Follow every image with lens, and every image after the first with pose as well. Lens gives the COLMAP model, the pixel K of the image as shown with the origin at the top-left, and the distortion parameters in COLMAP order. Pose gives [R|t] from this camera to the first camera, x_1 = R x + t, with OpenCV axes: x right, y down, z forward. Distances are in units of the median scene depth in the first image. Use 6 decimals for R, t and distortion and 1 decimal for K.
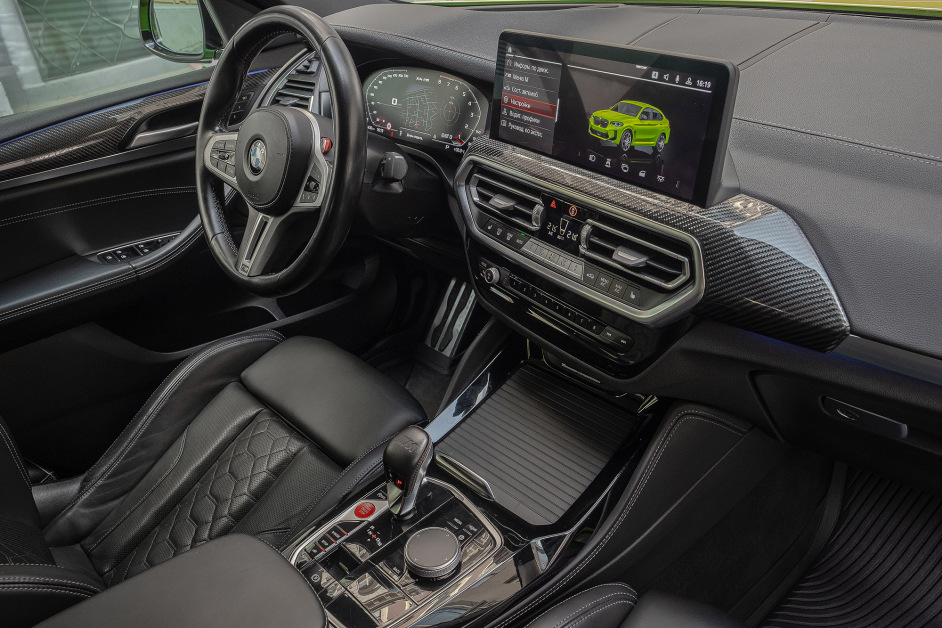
lens RADIAL K [[692.8, 0, 471.0], [0, 692.8, 314.0], [0, 0, 1]] dist [-0.028312, -0.001014]
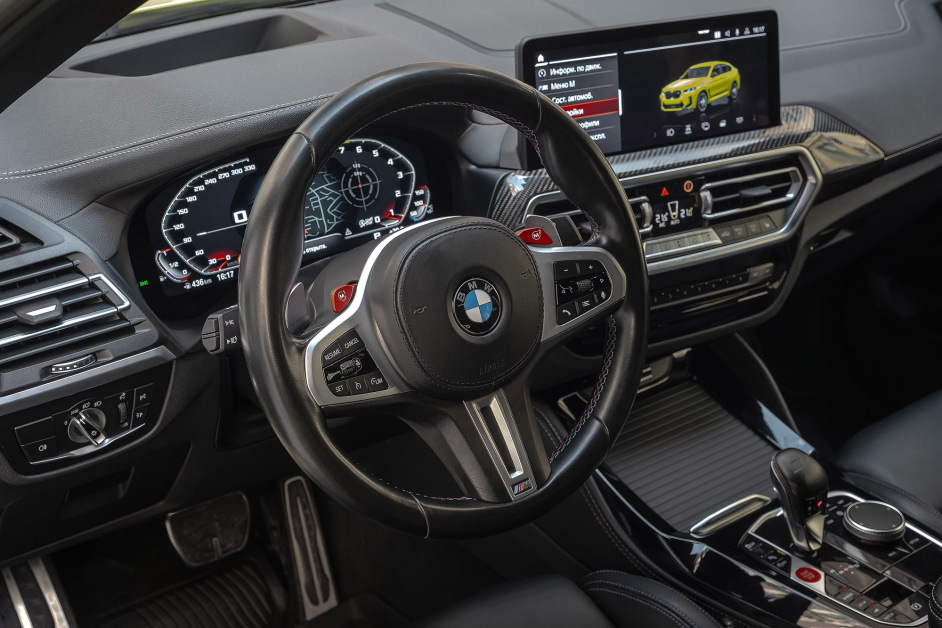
lens RADIAL K [[1217.1, 0, 471.0], [0, 1217.1, 314.0], [0, 0, 1]] dist [-0.001334, 0.009288]
pose [[0.132629, -0.364754, 0.921609, -1.562790], [0.500248, 0.827342, 0.255454, -0.601357], [-0.855664, 0.427153, 0.292197, 0.857013]]
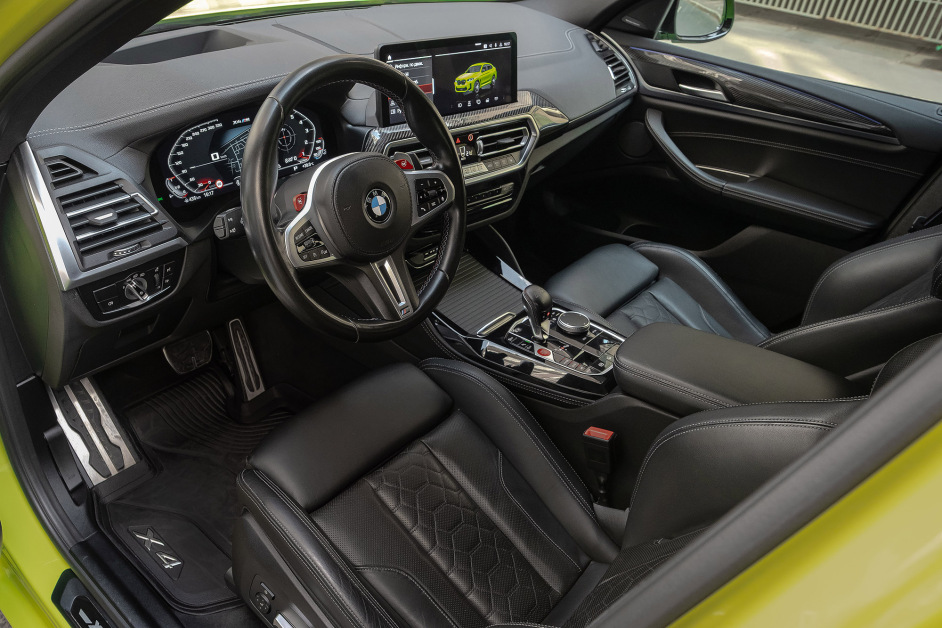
lens RADIAL K [[683.0, 0, 415.9], [0, 683.0, 333.7], [0, 0, 1]] dist [-0.021314, -0.000753]
pose [[-0.062430, -0.504229, 0.861311, -1.542263], [0.466142, 0.748353, 0.471888, -0.648824], [-0.882504, 0.430953, 0.188323, 1.033080]]
